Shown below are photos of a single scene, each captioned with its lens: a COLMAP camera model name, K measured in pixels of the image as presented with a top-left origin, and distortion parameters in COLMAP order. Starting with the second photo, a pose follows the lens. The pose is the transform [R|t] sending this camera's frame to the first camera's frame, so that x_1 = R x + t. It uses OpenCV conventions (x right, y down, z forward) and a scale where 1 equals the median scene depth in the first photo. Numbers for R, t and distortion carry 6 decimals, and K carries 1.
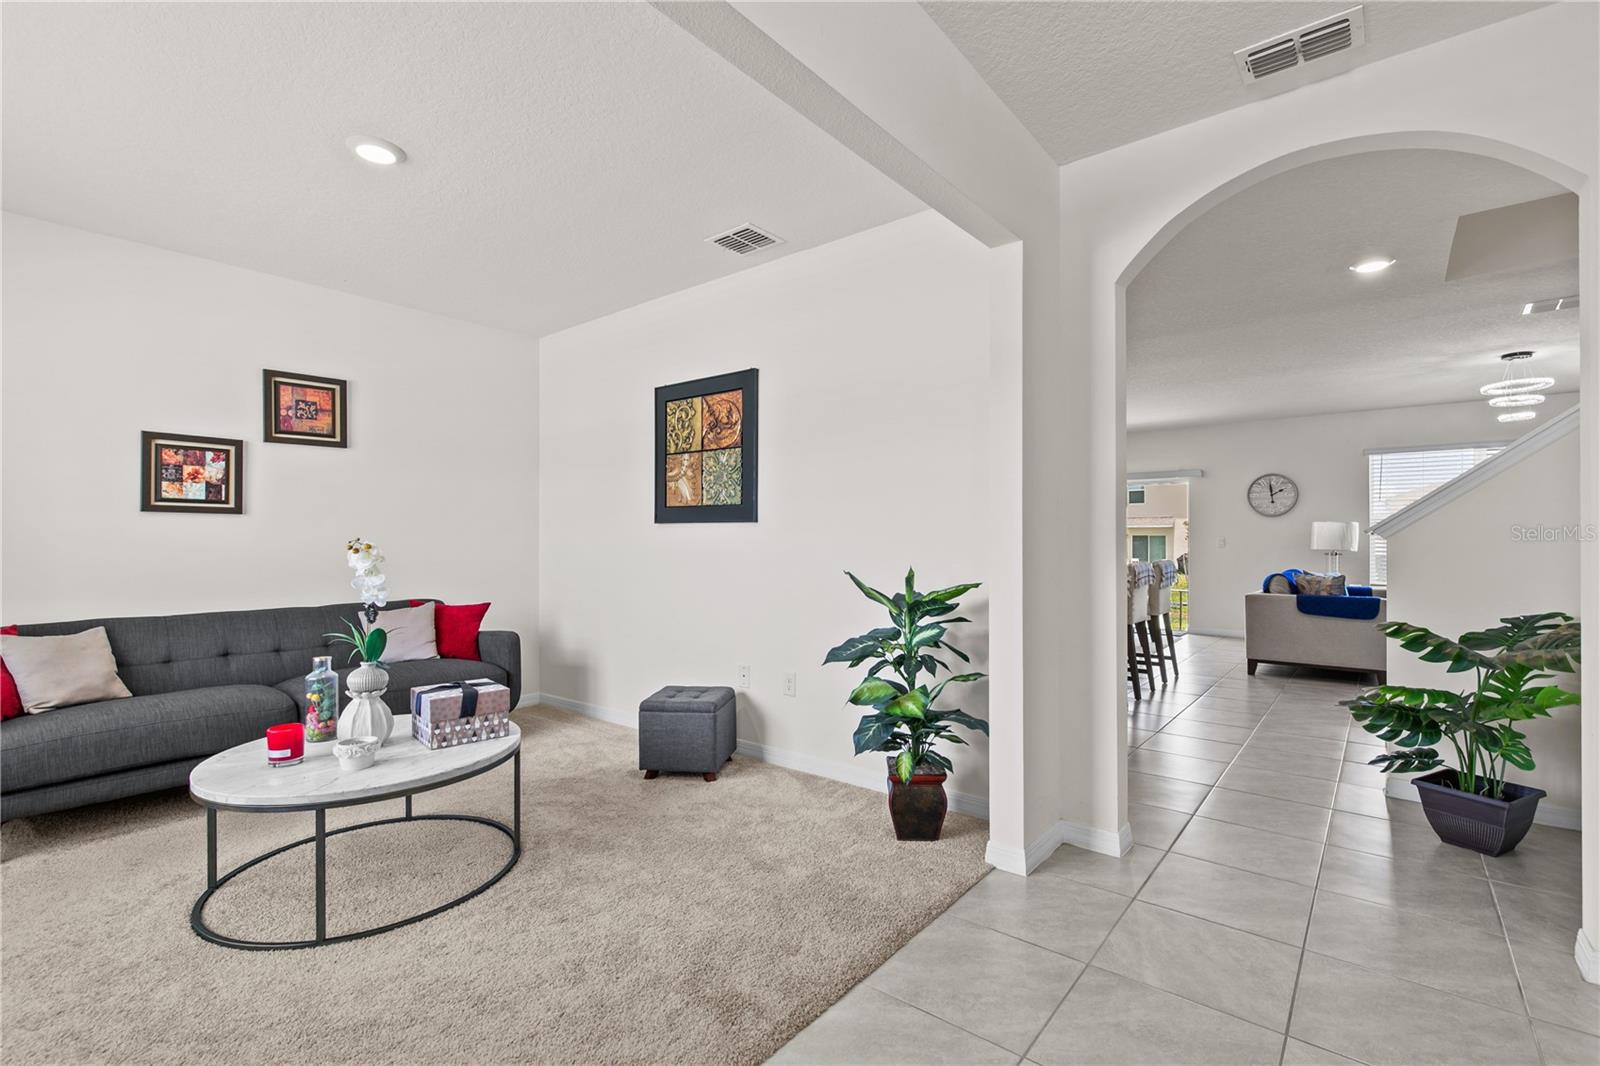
lens RADIAL K [[721.5, 0, 808.7], [0, 721.5, 540.4], [0, 0, 1]] dist [0.011098, -0.003869]
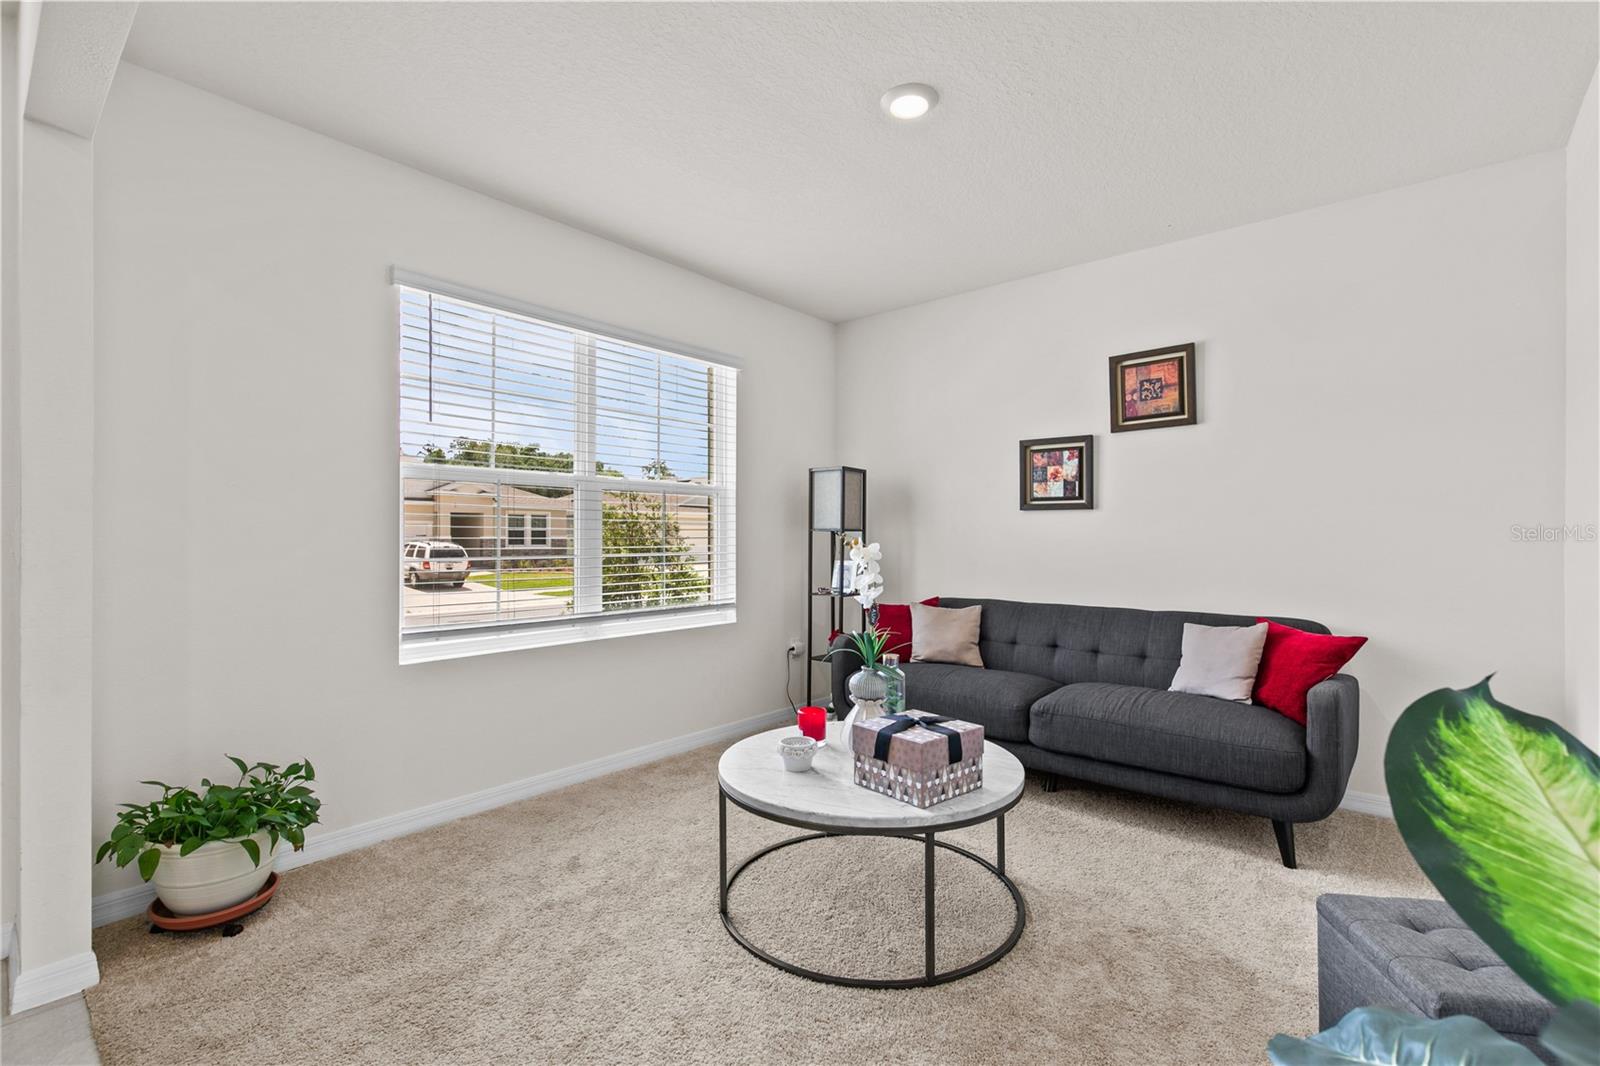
lens RADIAL K [[721.5, 0, 812.4], [0, 721.5, 533.0], [0, 0, 1]] dist [0.011098, -0.003869]
pose [[-0.026765, 0.000780, -0.999641, 0.225510], [0.000773, 0.999999, 0.000760, -0.004666], [0.999641, -0.000752, -0.026765, 0.659231]]
